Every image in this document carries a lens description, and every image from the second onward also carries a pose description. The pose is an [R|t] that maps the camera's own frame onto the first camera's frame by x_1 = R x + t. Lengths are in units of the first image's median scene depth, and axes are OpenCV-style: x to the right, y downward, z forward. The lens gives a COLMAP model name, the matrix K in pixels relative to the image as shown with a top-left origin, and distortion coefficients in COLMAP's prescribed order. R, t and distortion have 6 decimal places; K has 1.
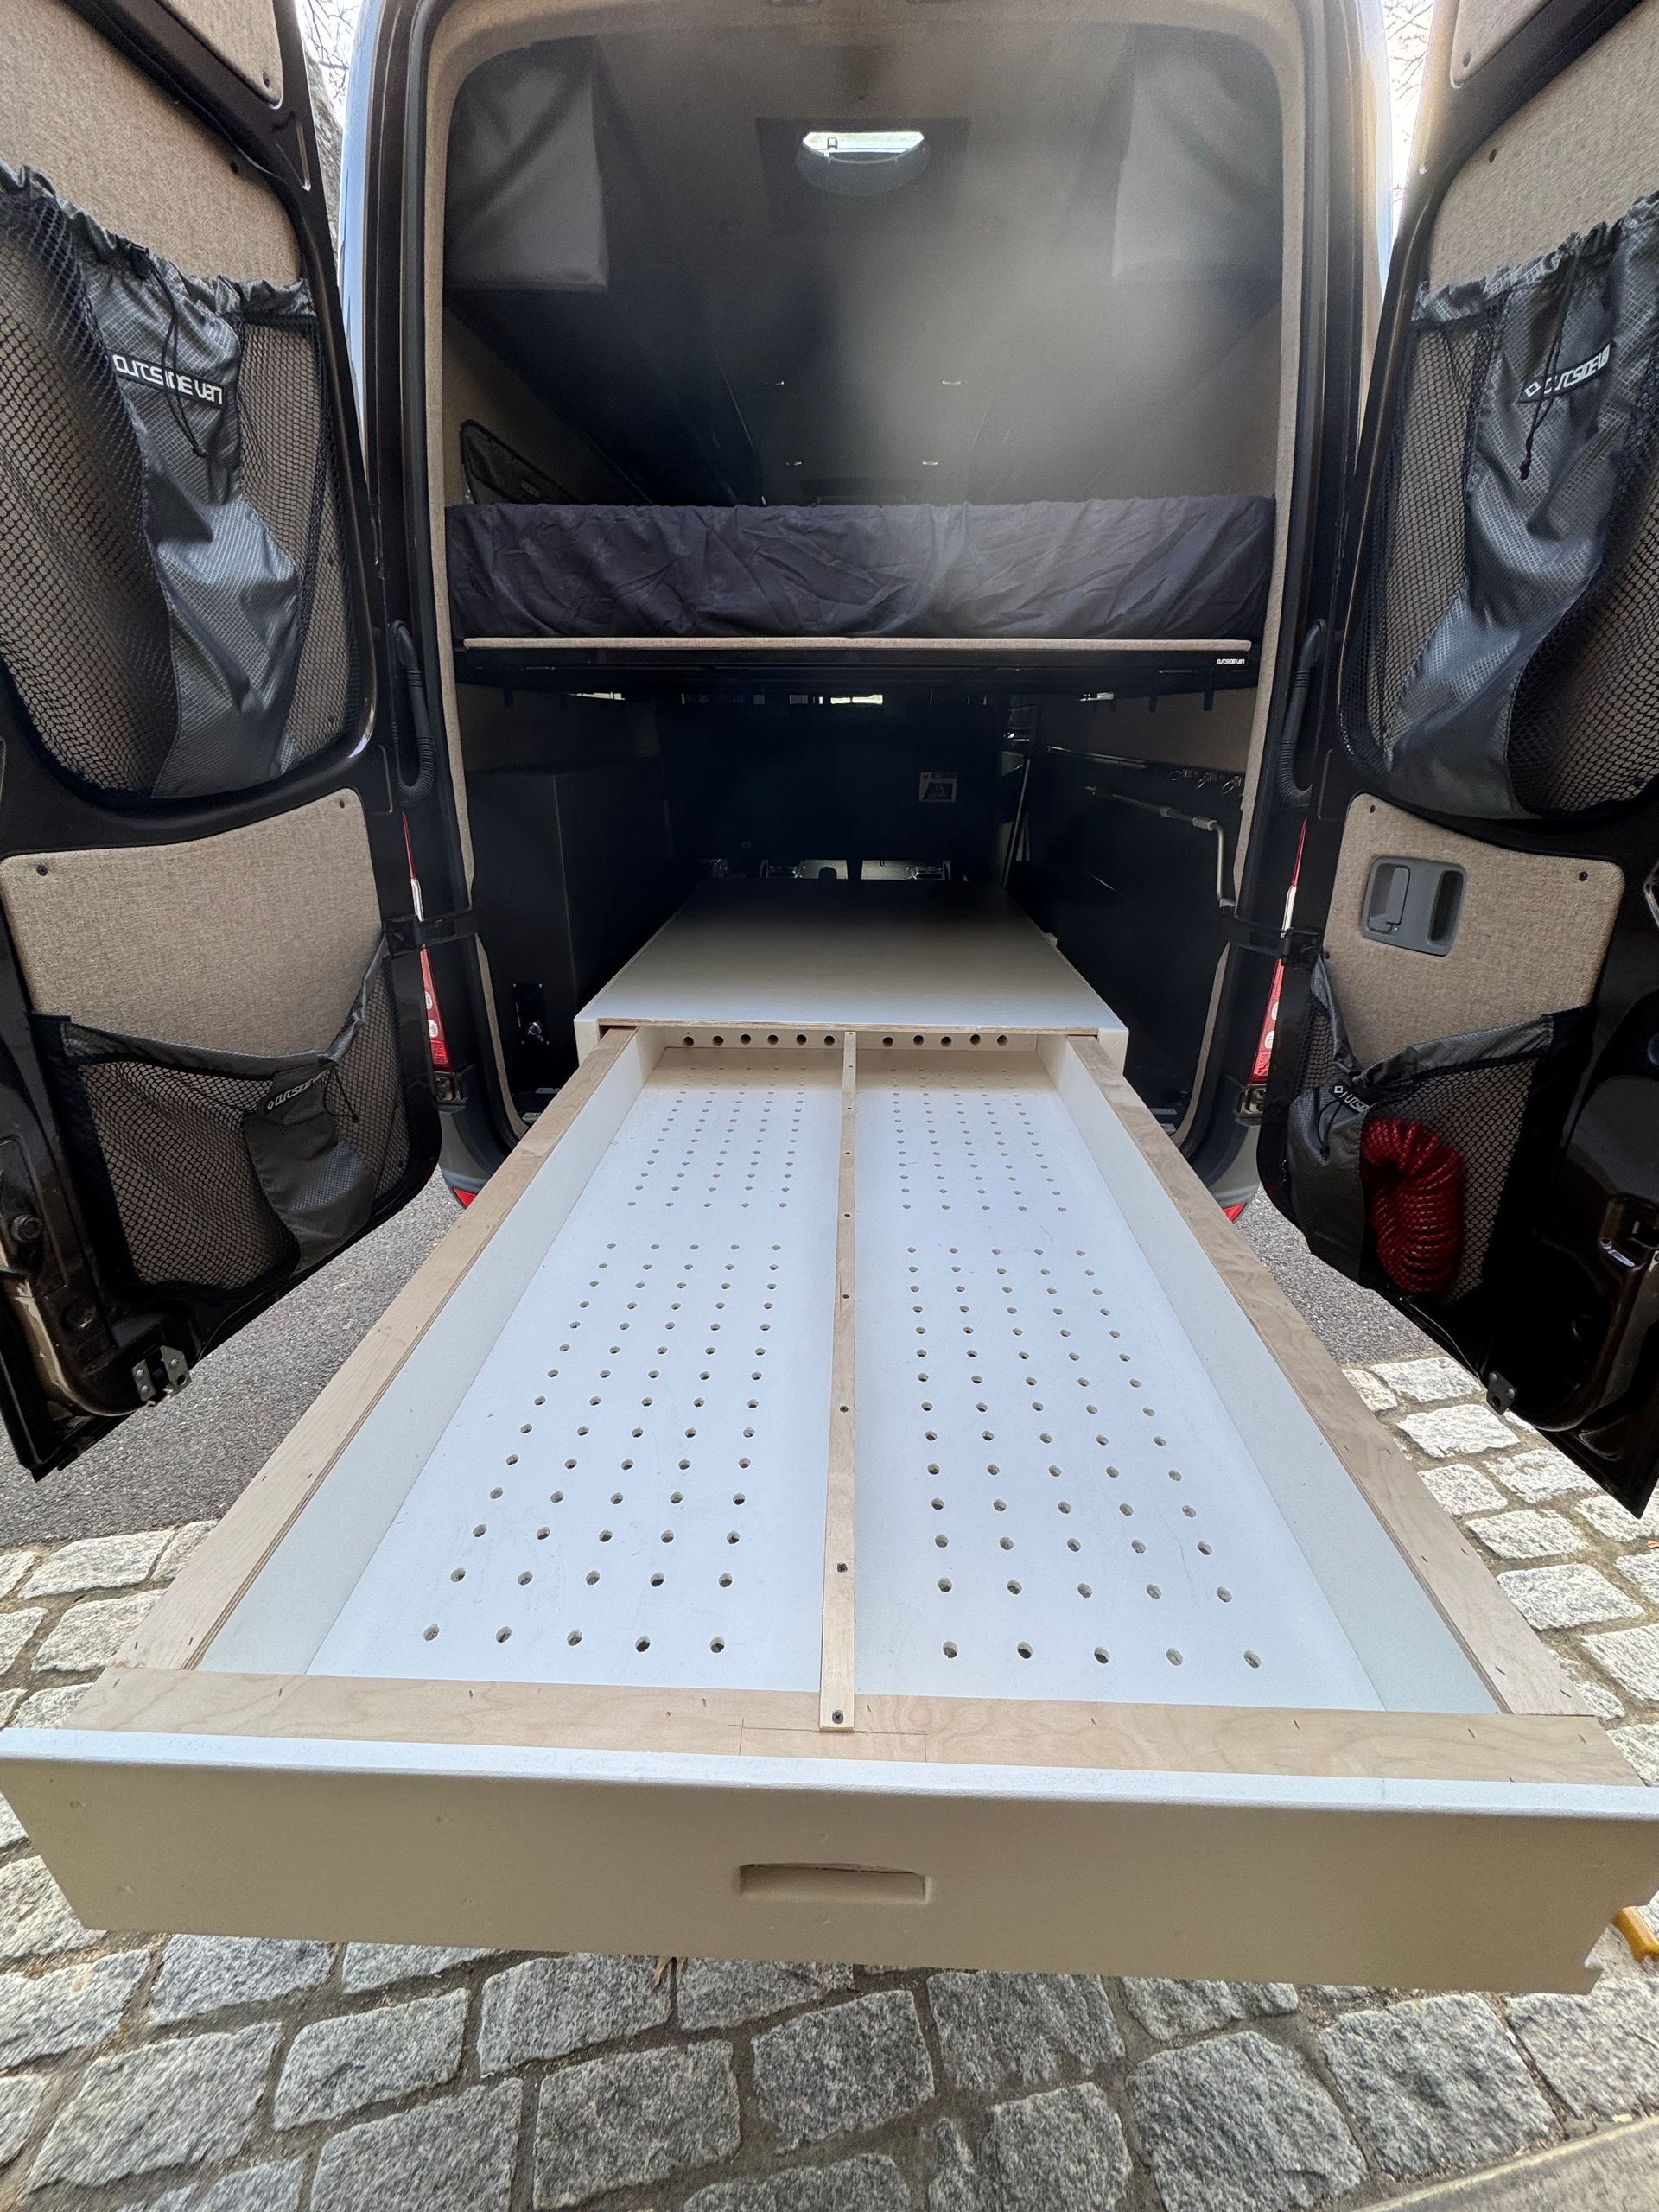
lens RADIAL K [[895.0, 0, 828.6], [0, 895.0, 1110.4], [0, 0, 1]] dist [0.003549, -0.001113]
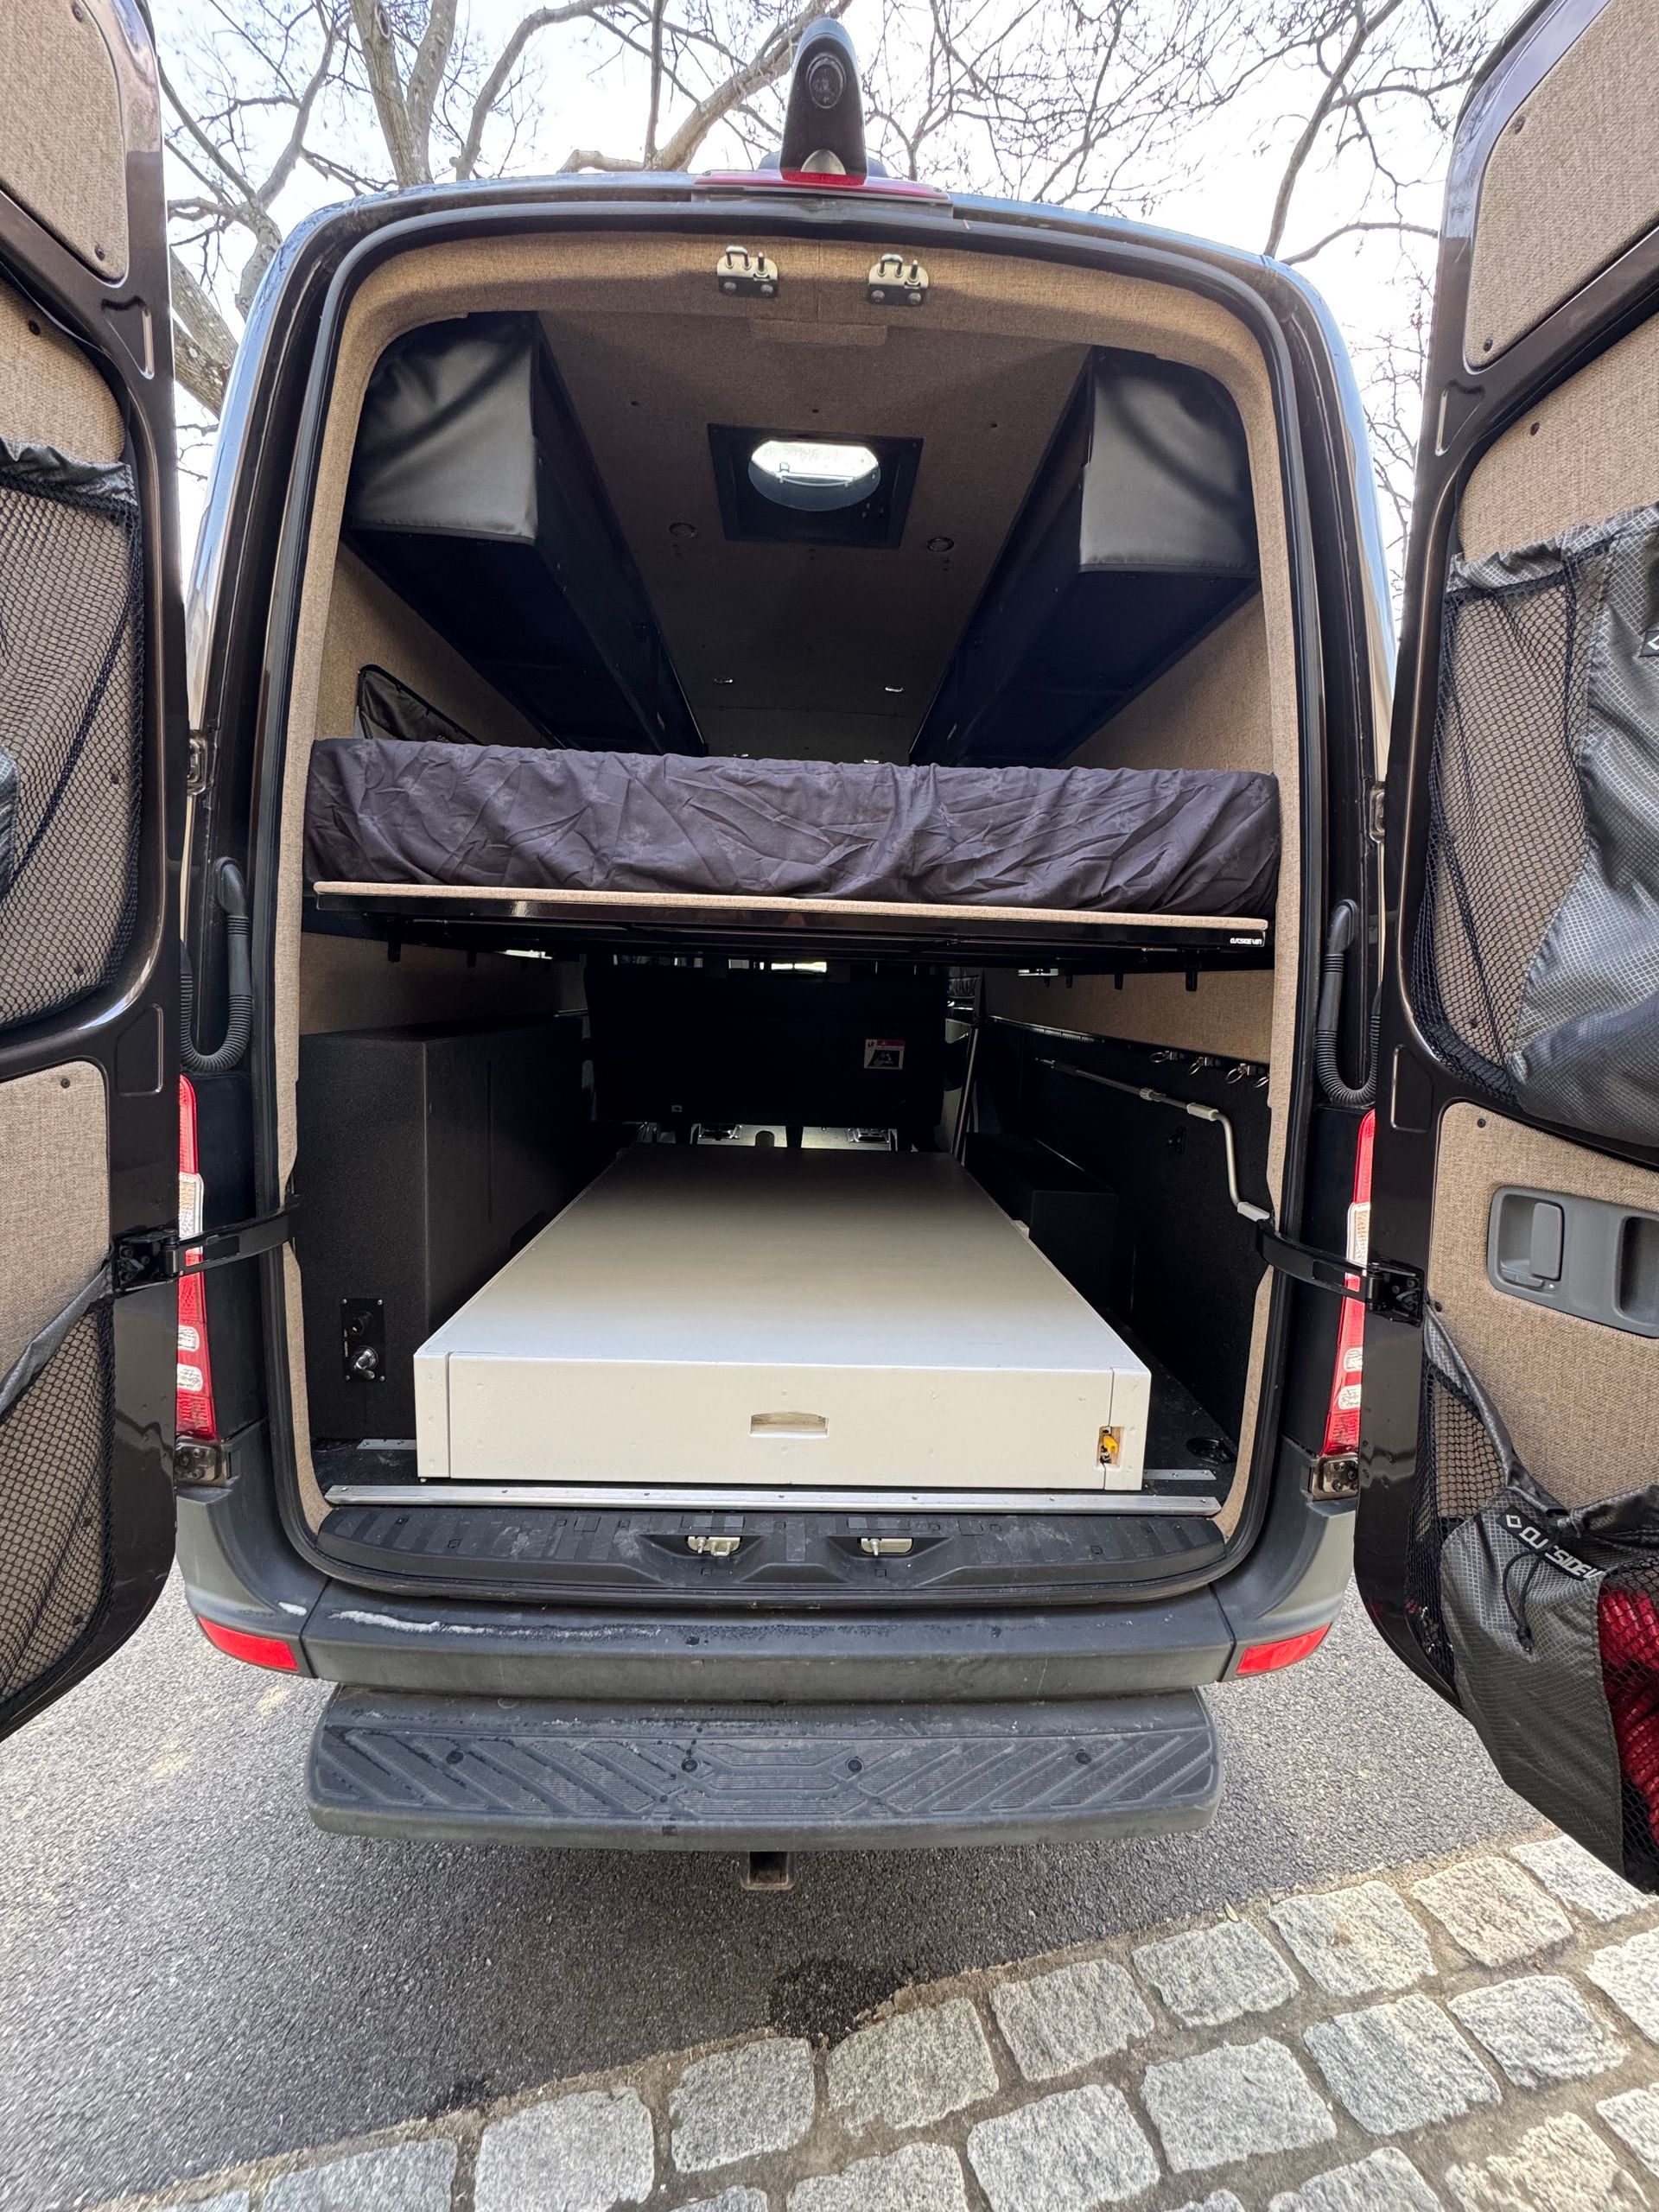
lens RADIAL K [[895.0, 0, 831.3], [0, 895.0, 1100.9], [0, 0, 1]] dist [0.003549, -0.001113]
pose [[0.997152, 0.021768, 0.072214, -0.000908], [-0.000951, 0.960998, -0.276554, -0.125169], [-0.075418, 0.275698, 0.958281, 0.268112]]
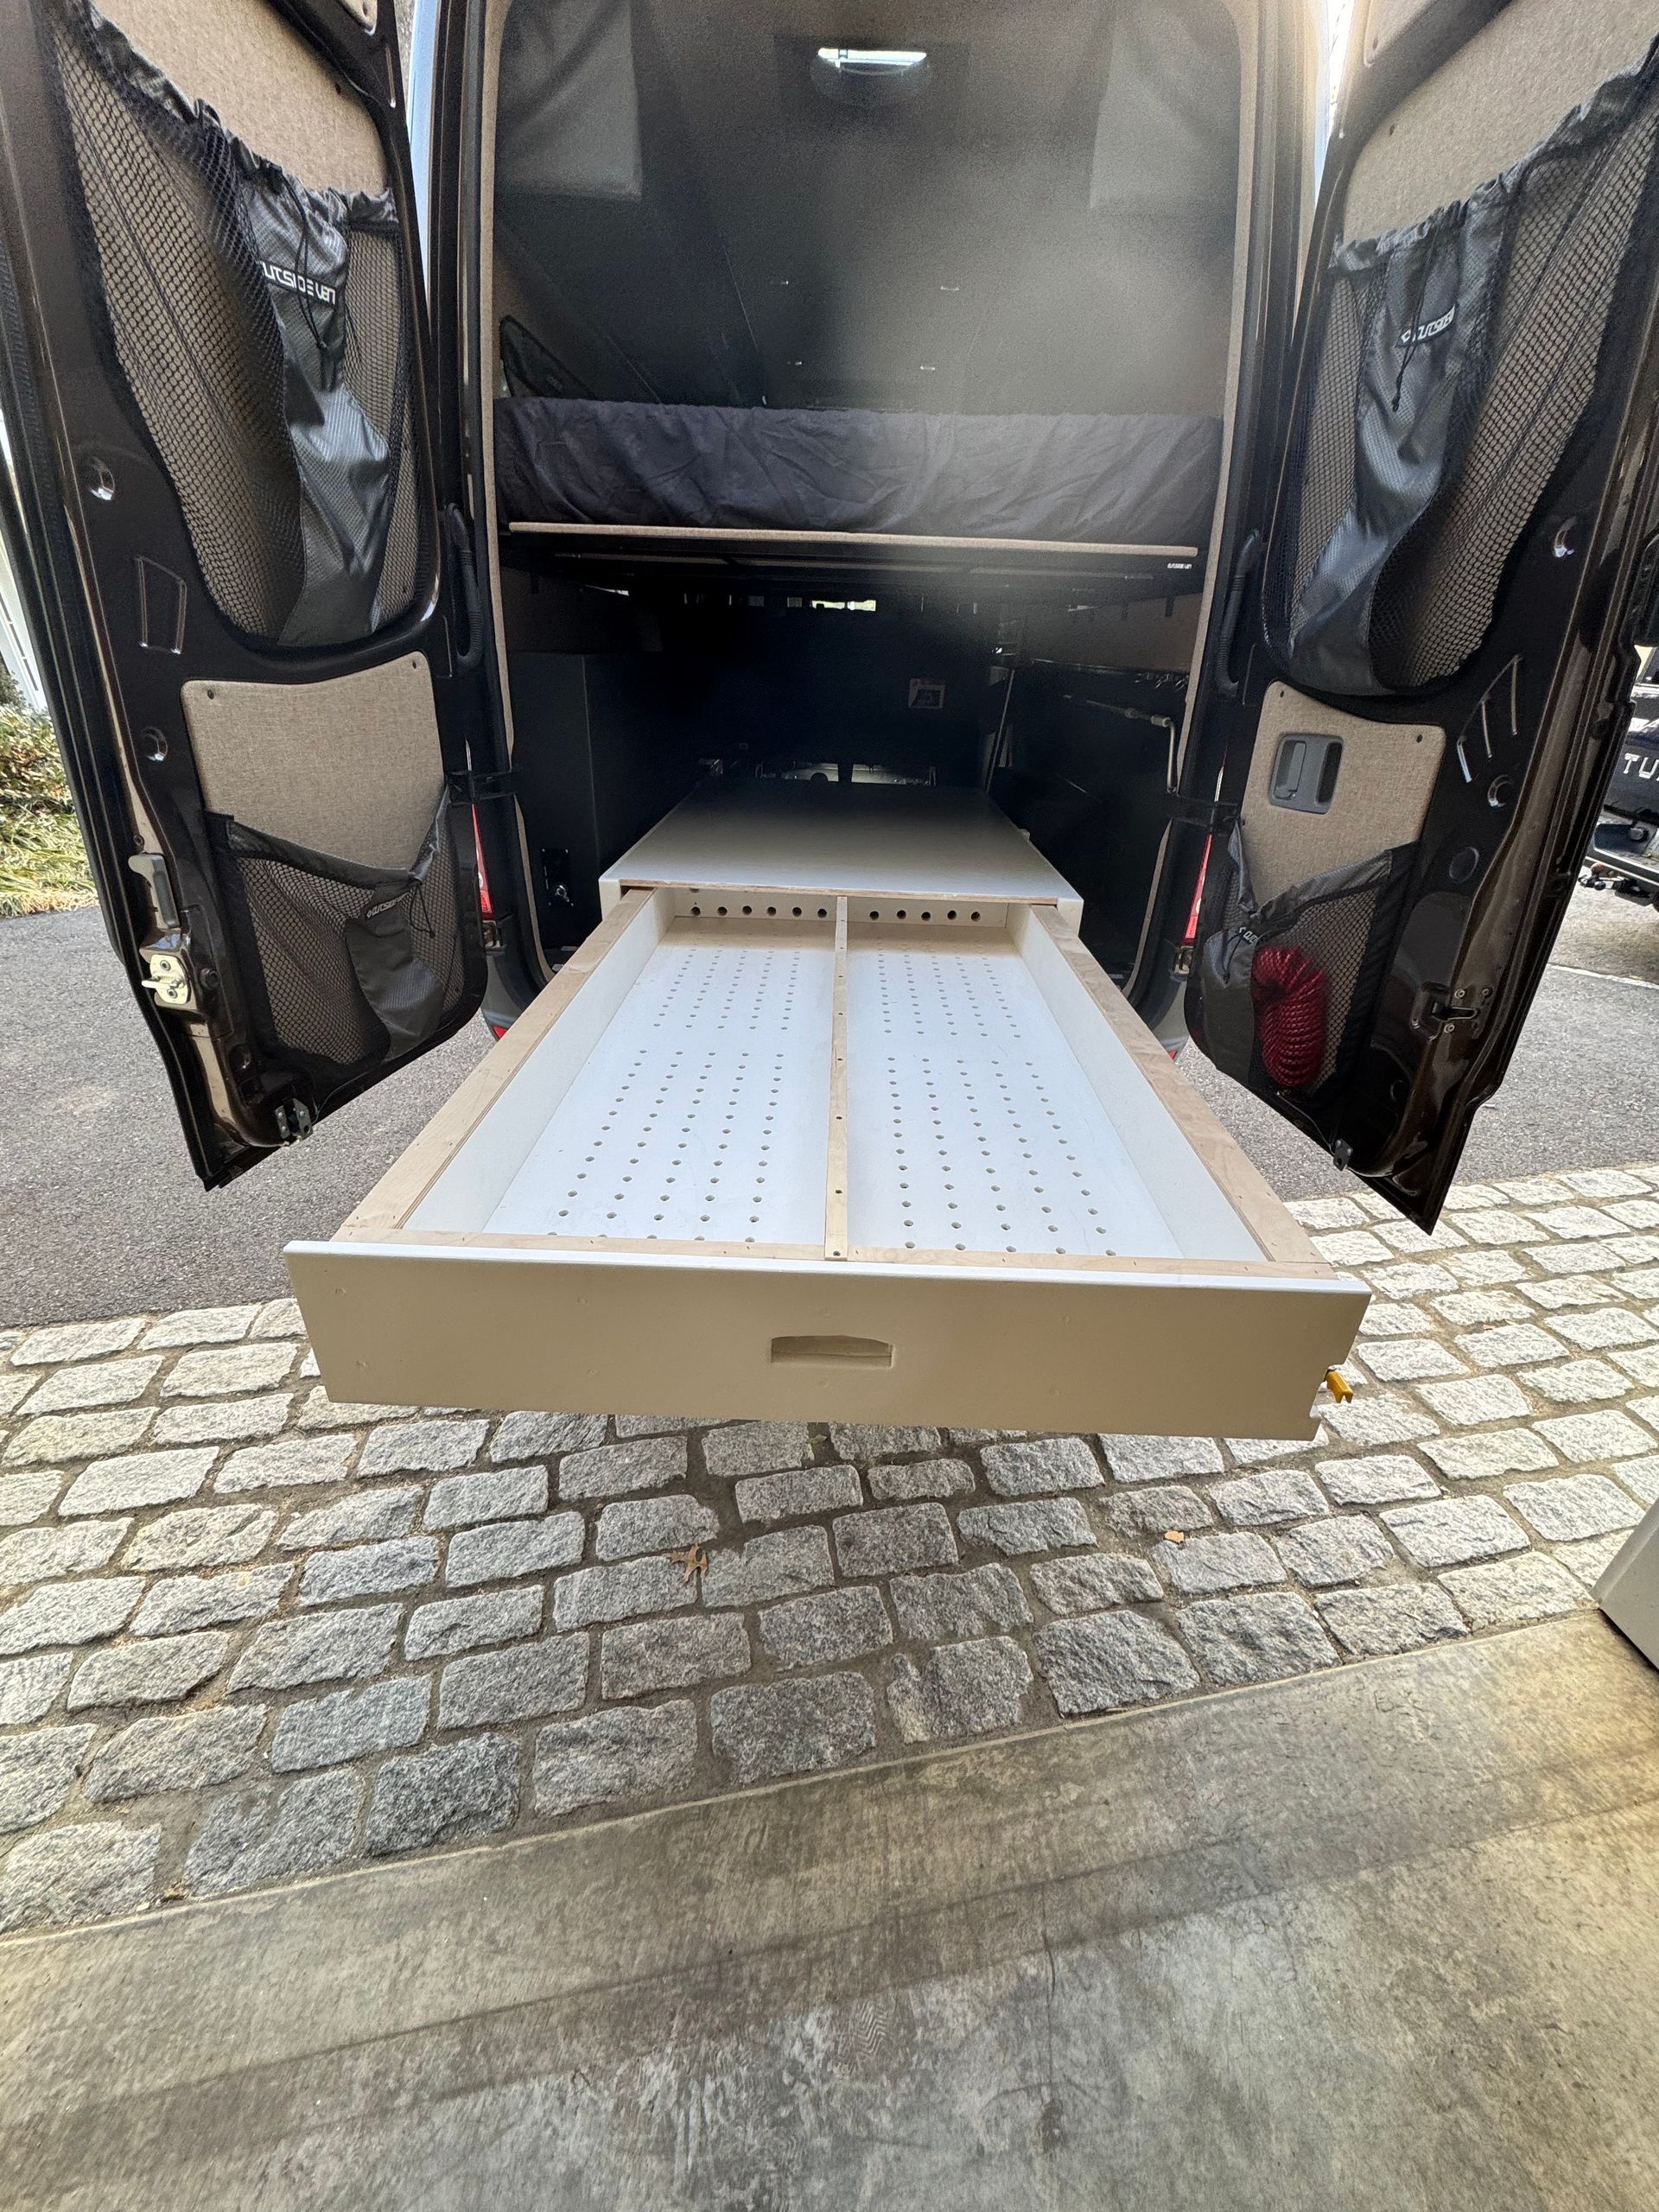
lens RADIAL K [[895.0, 0, 831.0], [0, 895.0, 1112.2], [0, 0, 1]] dist [0.003549, -0.001113]
pose [[0.999521, 0.018448, 0.024844, -0.016846], [-0.020222, 0.997115, 0.073164, 0.130790], [-0.023423, -0.073631, 0.997010, -0.201437]]
